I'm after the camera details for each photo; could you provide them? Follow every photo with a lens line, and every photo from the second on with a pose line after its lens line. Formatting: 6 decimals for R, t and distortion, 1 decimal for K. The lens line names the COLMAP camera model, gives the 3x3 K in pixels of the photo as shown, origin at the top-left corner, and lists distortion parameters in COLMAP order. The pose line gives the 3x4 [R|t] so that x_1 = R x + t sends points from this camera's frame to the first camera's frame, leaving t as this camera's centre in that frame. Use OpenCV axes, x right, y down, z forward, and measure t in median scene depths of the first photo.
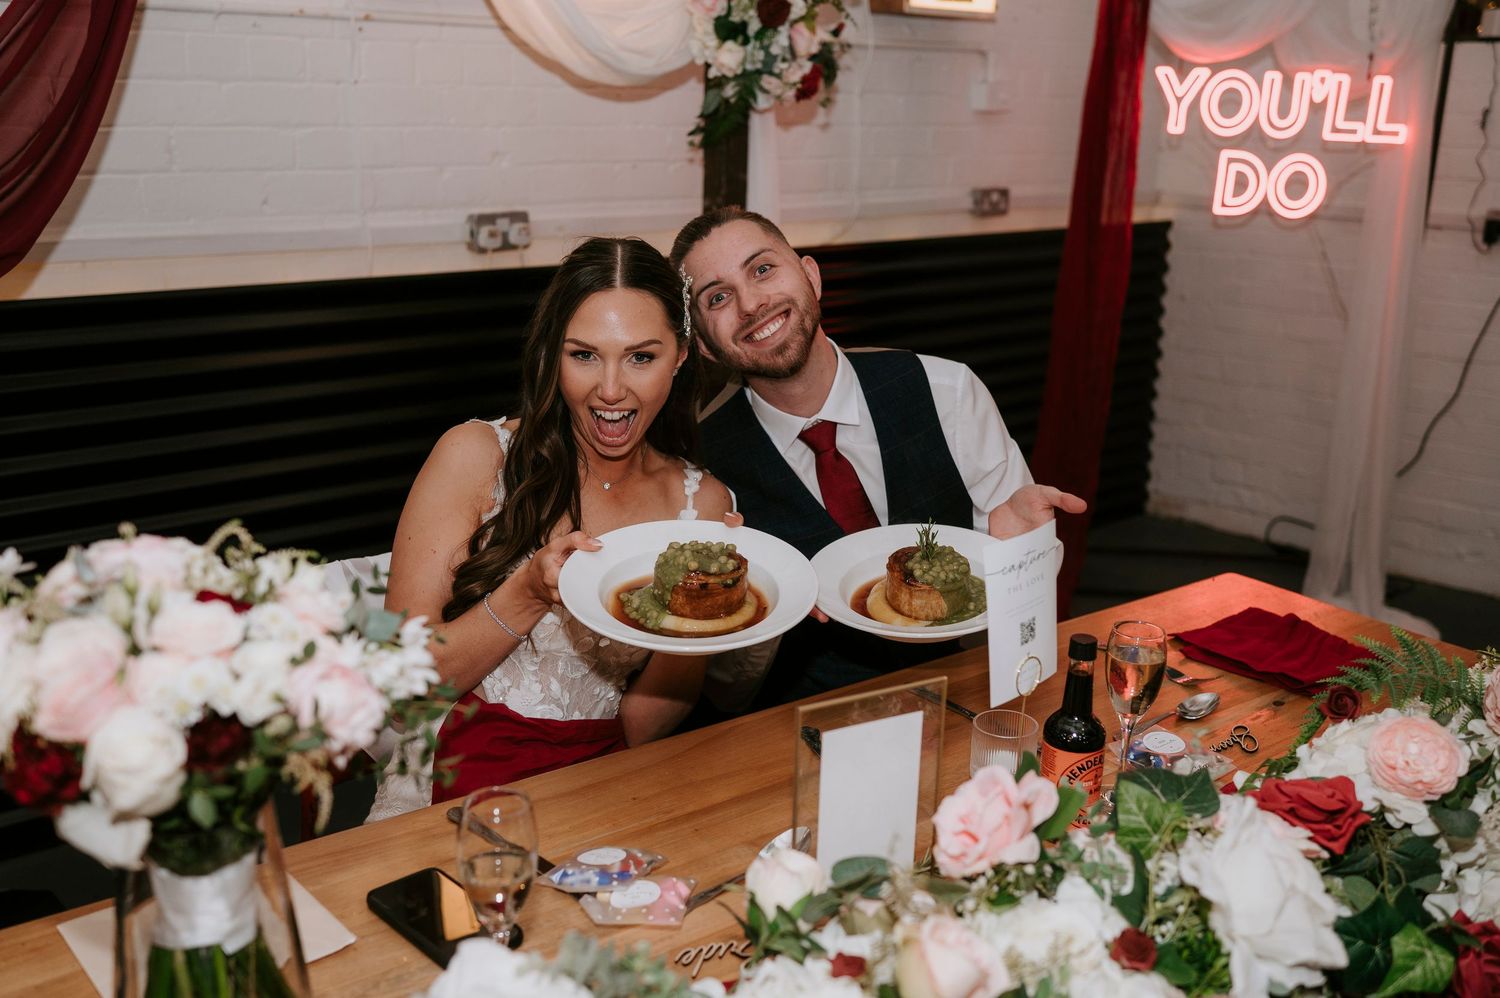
lens RADIAL K [[1432.7, 0, 754.0], [0, 1432.7, 497.7], [0, 0, 1]] dist [0.006388, 0.003374]
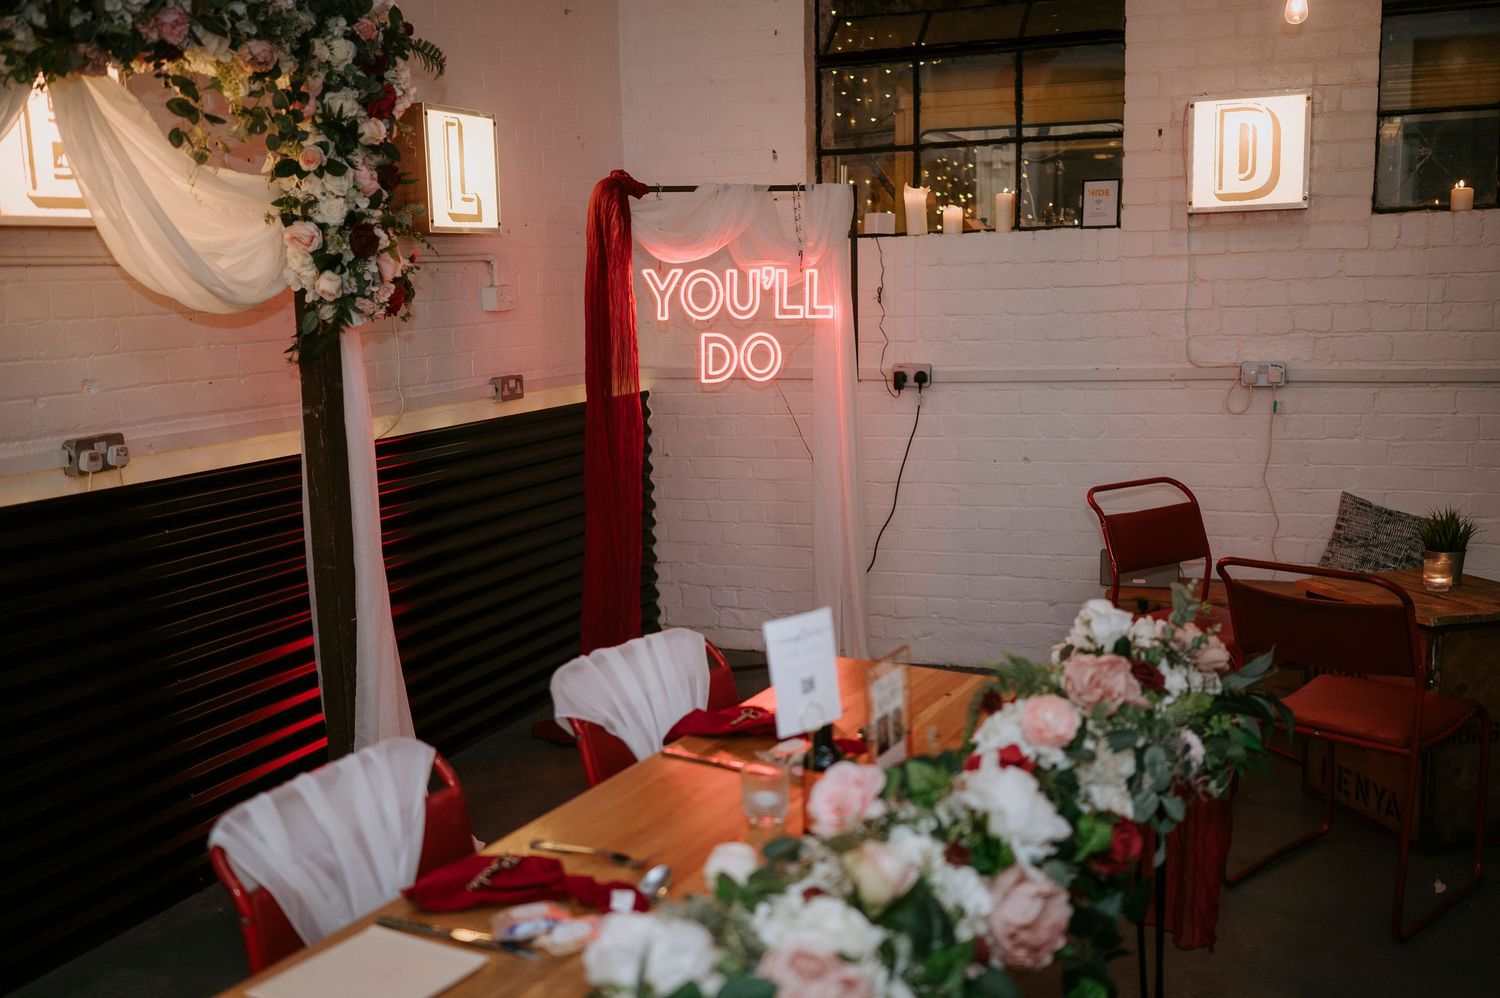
lens RADIAL K [[1432.7, 0, 754.0], [0, 1432.7, 497.7], [0, 0, 1]] dist [0.006388, 0.003374]
pose [[0.910059, -0.108375, 0.400059, -0.176096], [0.154943, 0.984186, -0.085854, 0.009164], [-0.384428, 0.140119, 0.912459, -0.139359]]
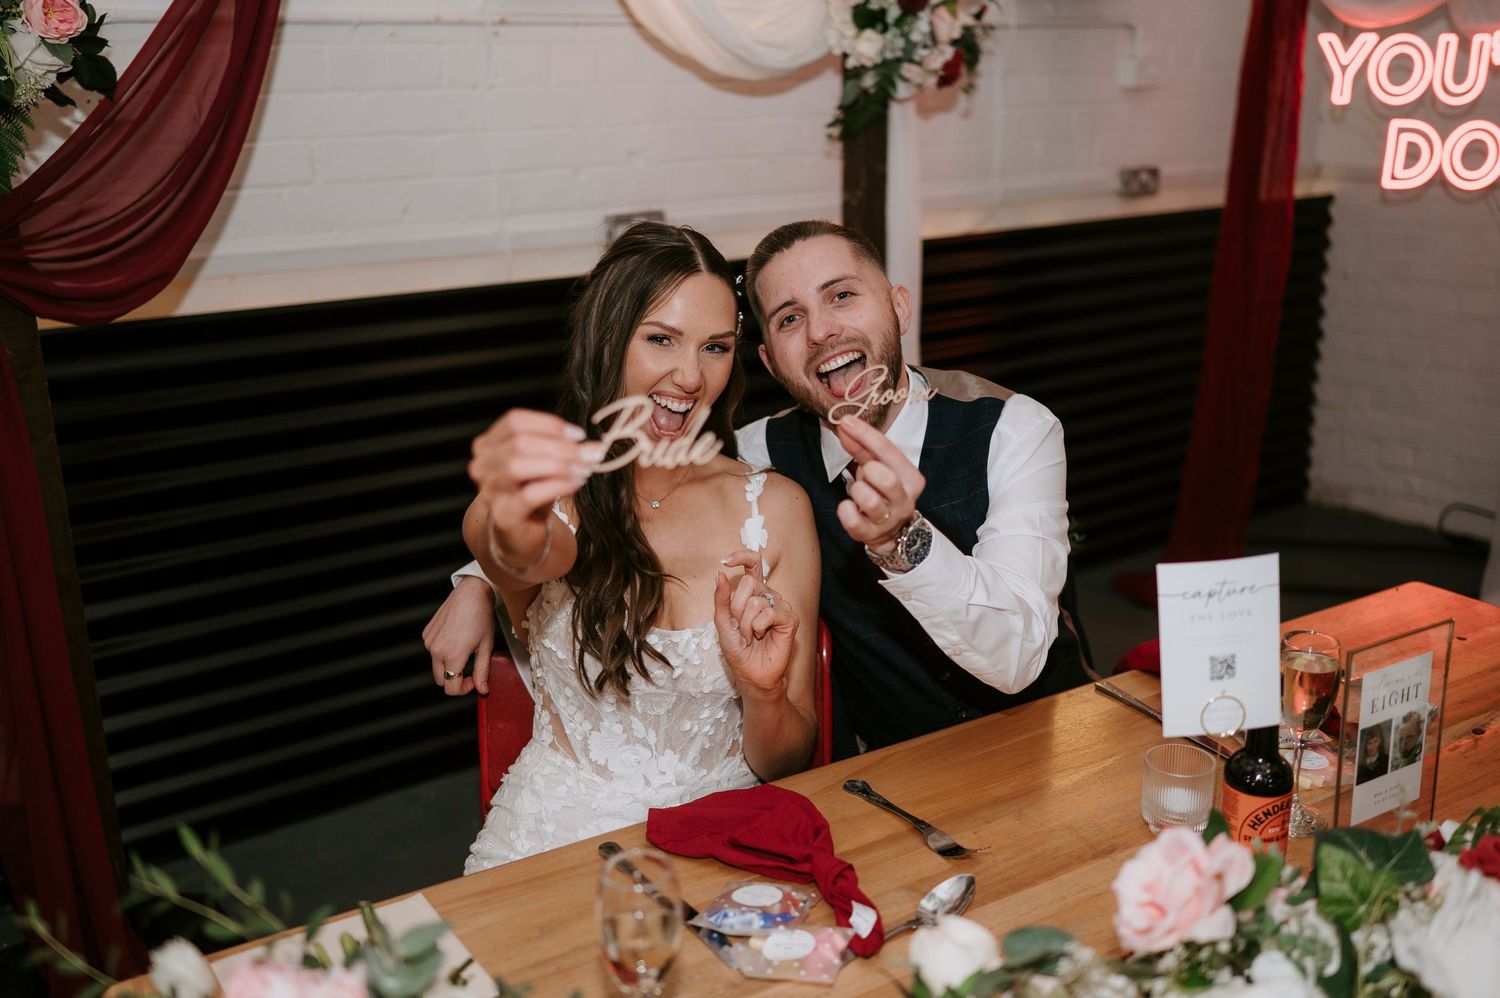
lens RADIAL K [[1431.4, 0, 750.0], [0, 1431.4, 499.0], [0, 0, 1]] dist [0.011366, -0.004687]
pose [[0.995190, -0.010947, -0.097355, -0.005443], [0.012278, 0.999839, 0.013091, -0.014262], [0.097196, -0.014223, 0.995164, 0.022516]]
